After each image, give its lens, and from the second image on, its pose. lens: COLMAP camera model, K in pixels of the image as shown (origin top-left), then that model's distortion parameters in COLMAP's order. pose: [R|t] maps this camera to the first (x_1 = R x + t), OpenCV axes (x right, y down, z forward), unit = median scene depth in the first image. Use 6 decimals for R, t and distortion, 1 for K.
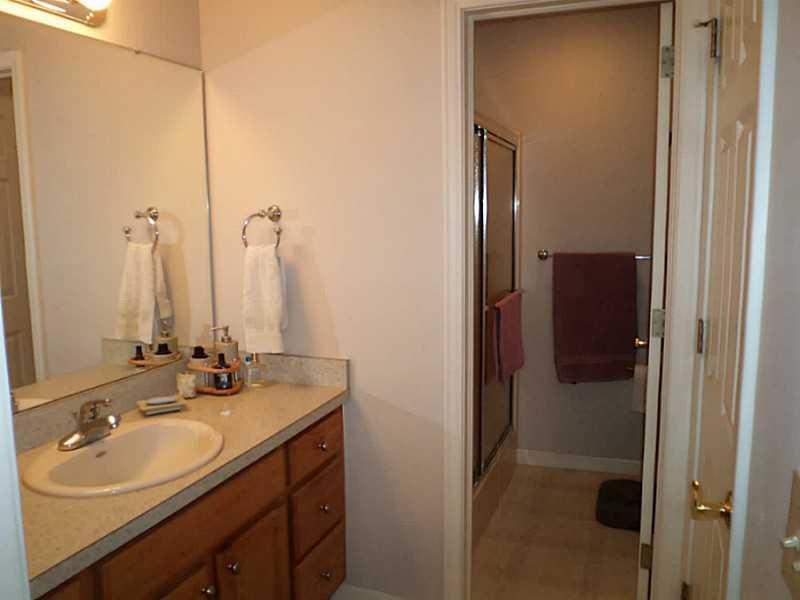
lens RADIAL K [[651.0, 0, 401.1], [0, 651.0, 298.1], [0, 0, 1]] dist [-0.007975, 0.001524]
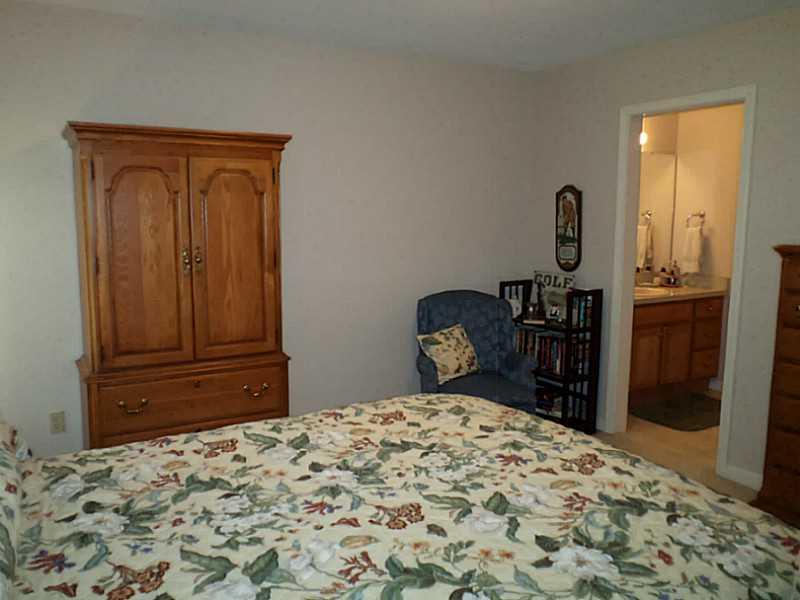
lens RADIAL K [[651.0, 0, 400.7], [0, 651.0, 299.7], [0, 0, 1]] dist [-0.007975, 0.001524]
pose [[0.780440, 0.090307, -0.618674, 0.444949], [-0.095163, 0.995142, 0.025213, 0.225140], [0.617946, 0.039198, 0.785243, -1.534176]]
